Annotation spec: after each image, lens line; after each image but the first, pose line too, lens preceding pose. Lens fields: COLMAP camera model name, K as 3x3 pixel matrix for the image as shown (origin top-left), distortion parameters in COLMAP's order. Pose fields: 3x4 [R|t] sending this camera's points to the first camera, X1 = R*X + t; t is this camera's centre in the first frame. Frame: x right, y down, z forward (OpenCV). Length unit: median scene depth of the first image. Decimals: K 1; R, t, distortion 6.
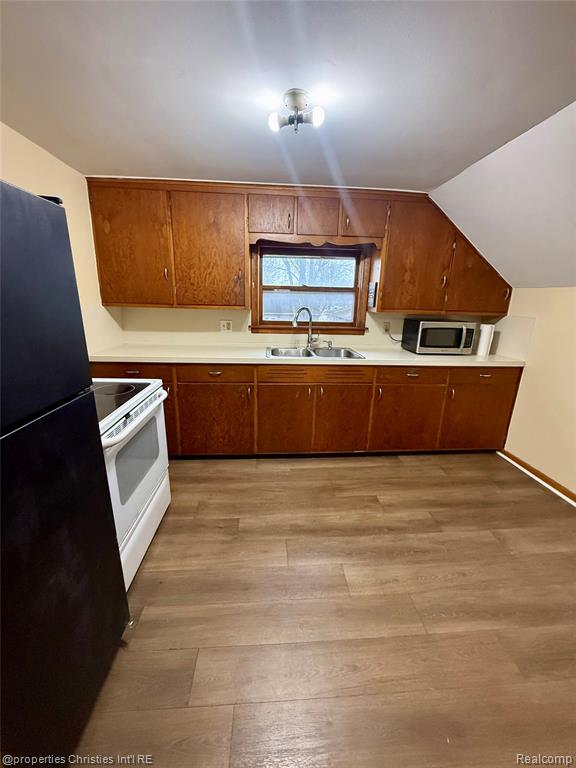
lens RADIAL K [[305.9, 0, 289.2], [0, 305.9, 378.8], [0, 0, 1]] dist [-0.002033, 0.000471]
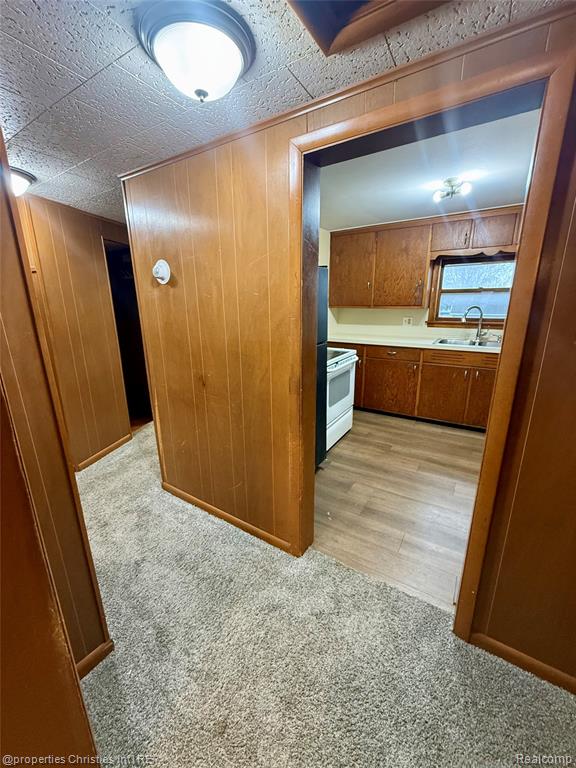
lens RADIAL K [[305.9, 0, 287.0], [0, 305.9, 381.2], [0, 0, 1]] dist [-0.002033, 0.000471]
pose [[0.804881, 0.120727, -0.581026, 0.208022], [-0.120311, 0.991952, 0.039446, 0.113216], [0.581113, 0.038154, 0.812928, -0.443894]]
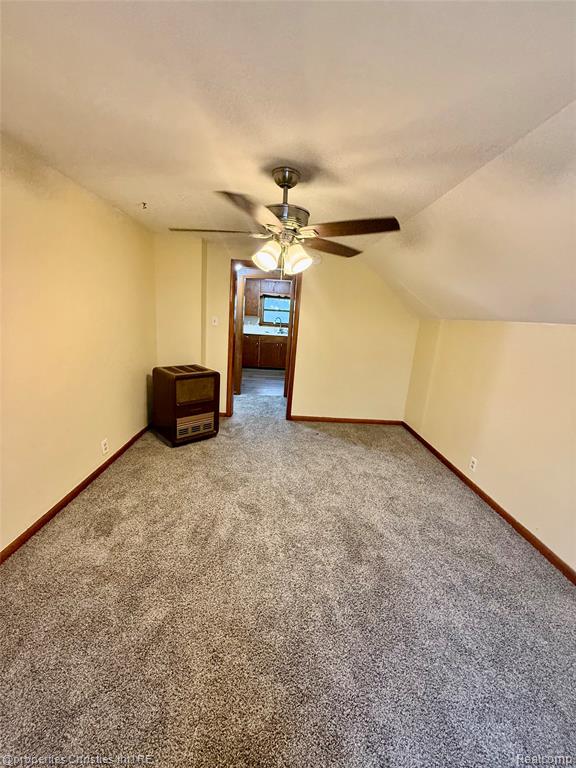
lens RADIAL K [[305.9, 0, 286.8], [0, 305.9, 384.9], [0, 0, 1]] dist [-0.002033, 0.000471]
pose [[0.997936, 0.051993, -0.037683, 0.296545], [-0.052970, 0.998273, -0.025391, 0.509147], [0.036298, 0.027335, 0.998967, -2.002096]]
